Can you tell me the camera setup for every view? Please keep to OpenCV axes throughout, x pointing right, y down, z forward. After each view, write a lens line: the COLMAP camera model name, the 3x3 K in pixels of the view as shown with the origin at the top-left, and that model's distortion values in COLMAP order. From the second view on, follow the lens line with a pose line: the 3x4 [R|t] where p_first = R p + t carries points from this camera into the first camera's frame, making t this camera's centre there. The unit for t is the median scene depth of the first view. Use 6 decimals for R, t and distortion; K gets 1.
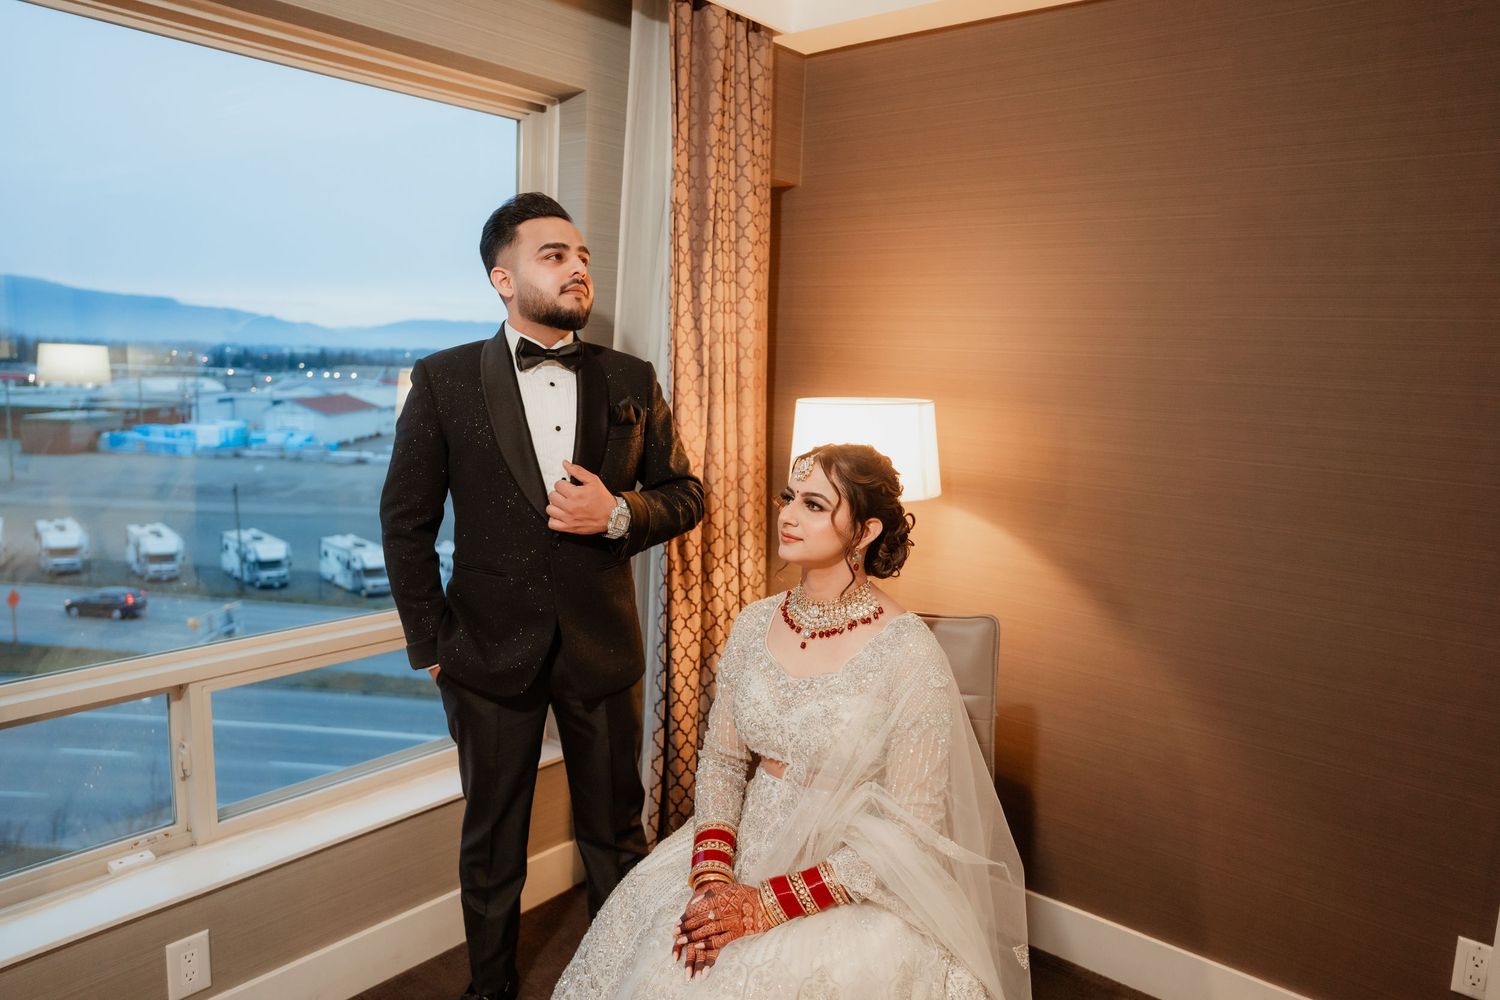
lens RADIAL K [[976.1, 0, 750.0], [0, 976.1, 500.0], [0, 0, 1]] dist [-0.075995, 0.001710]
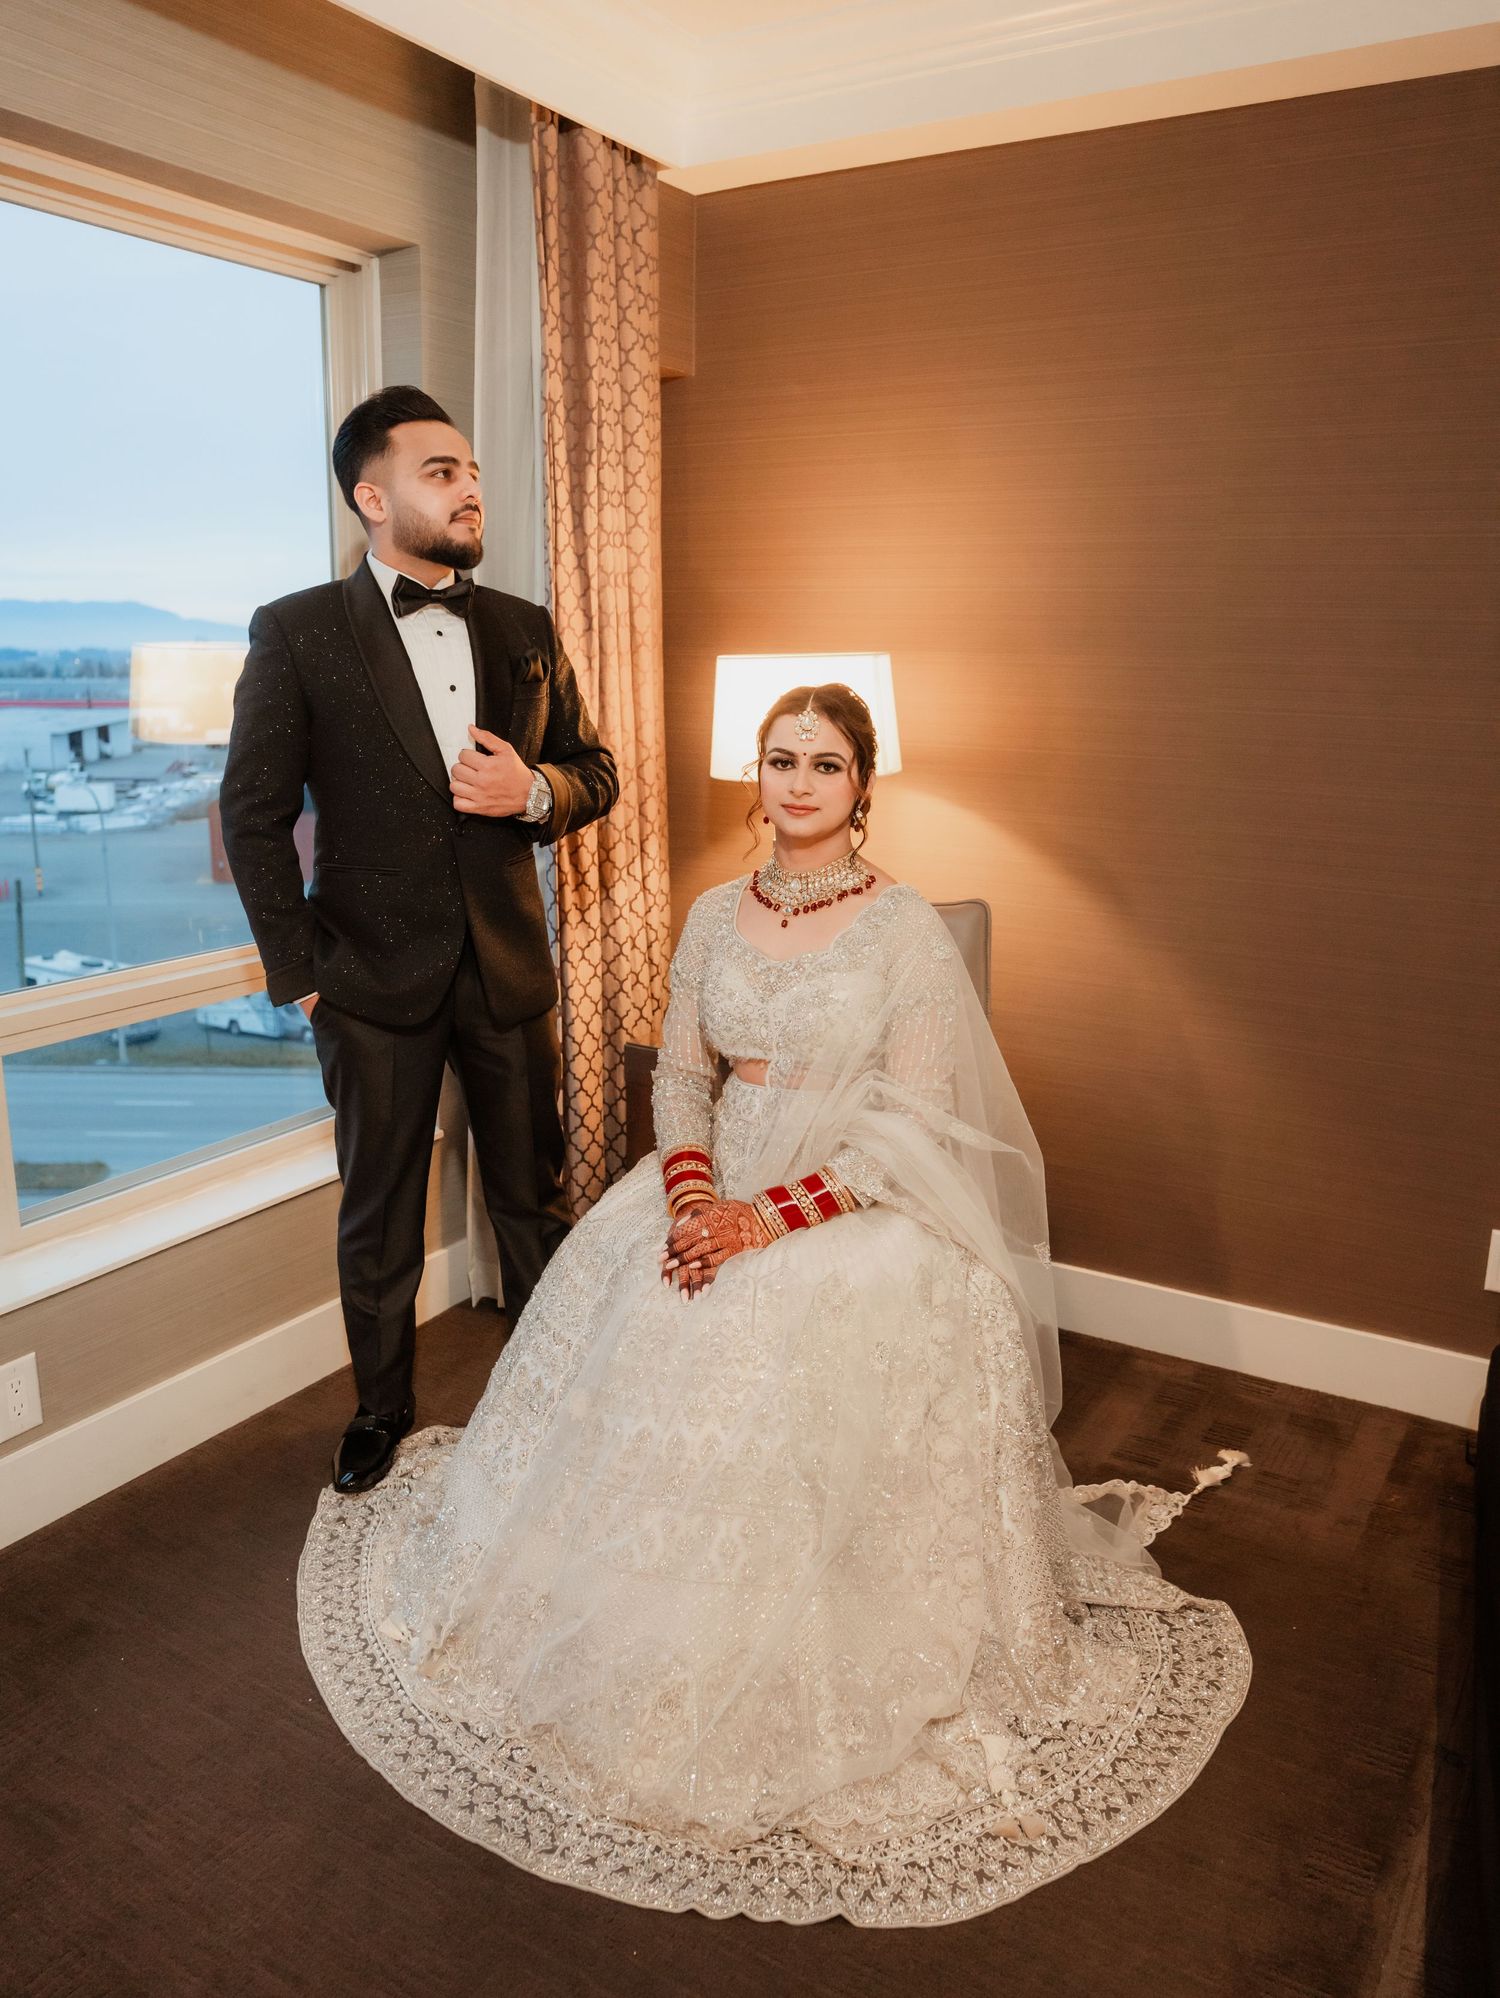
lens RADIAL K [[1477.0, 0, 750.0], [0, 1477.0, 999.0], [0, 0, 1]] dist [-0.065082, 0.025633]
pose [[0.987513, -0.059651, 0.145808, -0.136975], [0.046019, 0.994399, 0.095143, 0.071394], [-0.150667, -0.087245, 0.984727, -0.233858]]
